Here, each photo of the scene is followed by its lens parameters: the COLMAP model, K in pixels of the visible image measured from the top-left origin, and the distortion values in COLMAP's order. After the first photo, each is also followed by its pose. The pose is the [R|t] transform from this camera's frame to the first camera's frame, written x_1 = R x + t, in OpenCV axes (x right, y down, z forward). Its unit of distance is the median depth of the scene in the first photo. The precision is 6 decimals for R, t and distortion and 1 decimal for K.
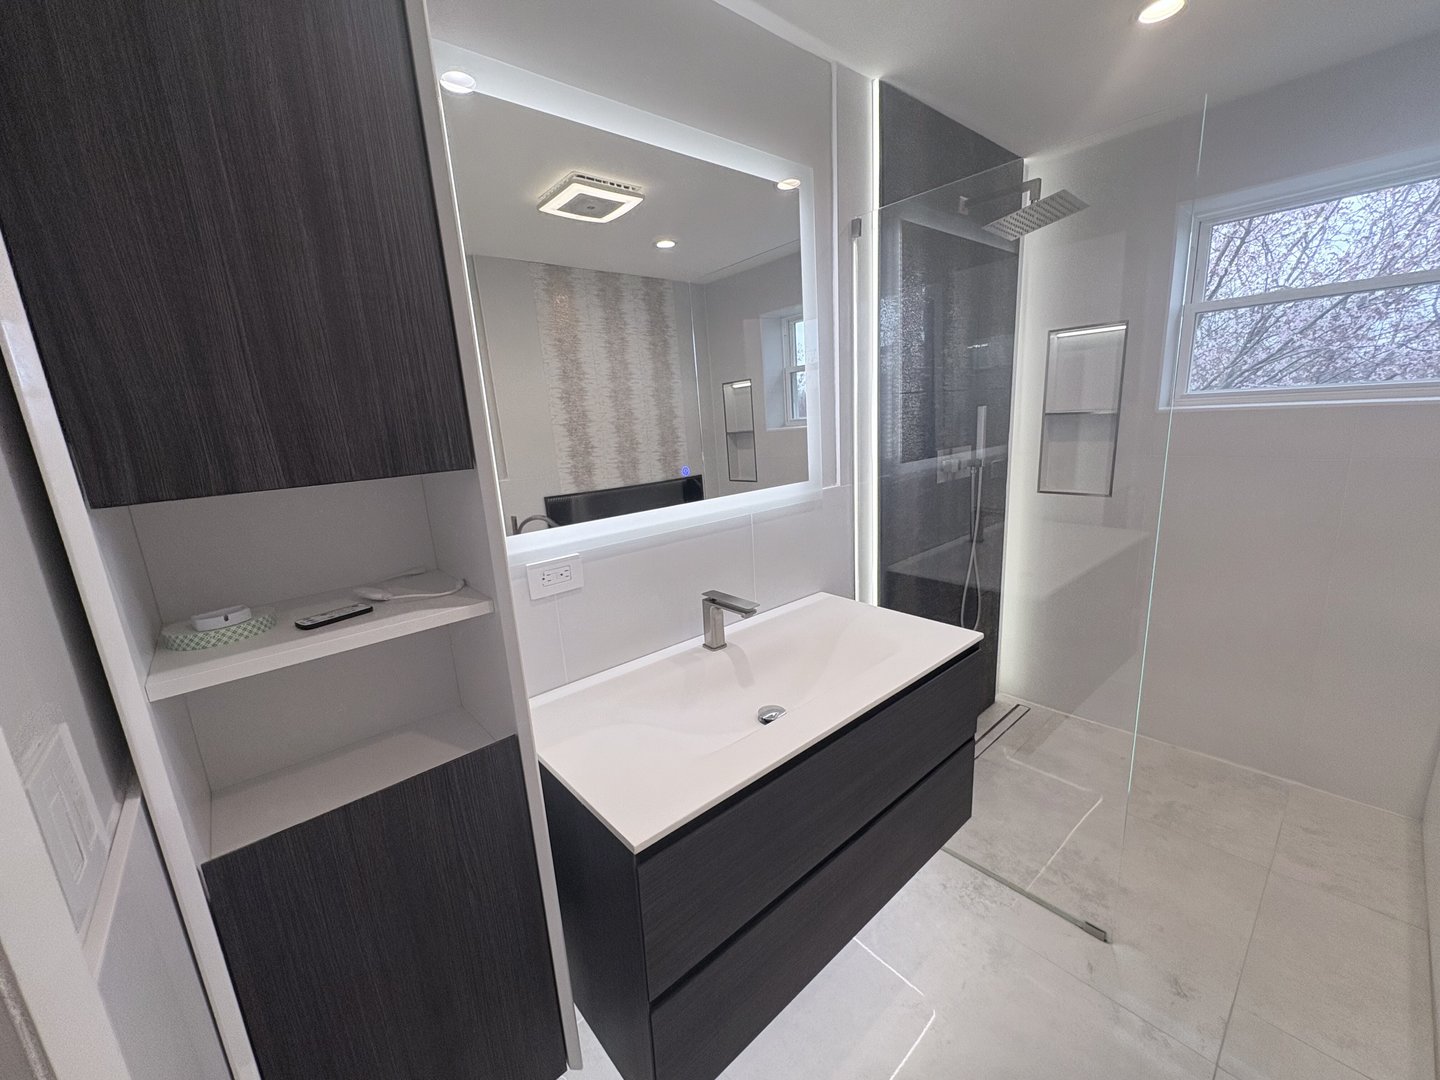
lens RADIAL K [[569.1, 0, 717.6], [0, 569.1, 545.3], [0, 0, 1]] dist [-0.000370, 0.000117]
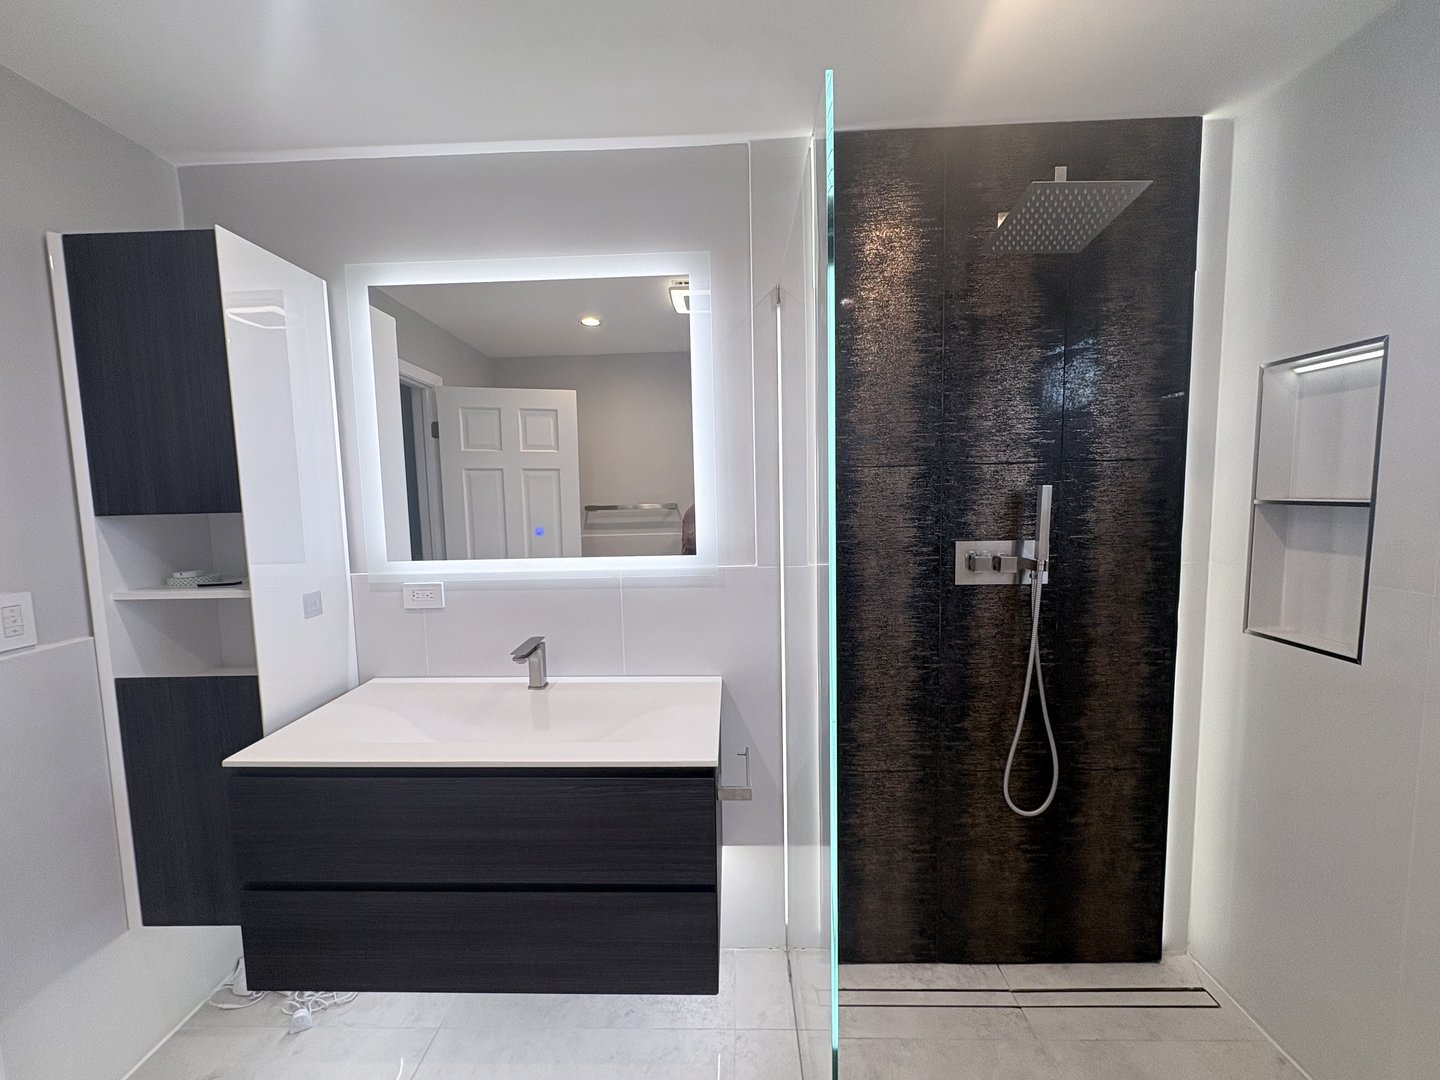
lens RADIAL K [[569.1, 0, 718.1], [0, 569.1, 536.6], [0, 0, 1]] dist [-0.000370, 0.000117]
pose [[0.747443, 0.101819, -0.656477, 0.773413], [-0.172560, 0.984022, -0.043851, -0.102133], [0.641523, 0.146058, 0.753071, 0.277777]]
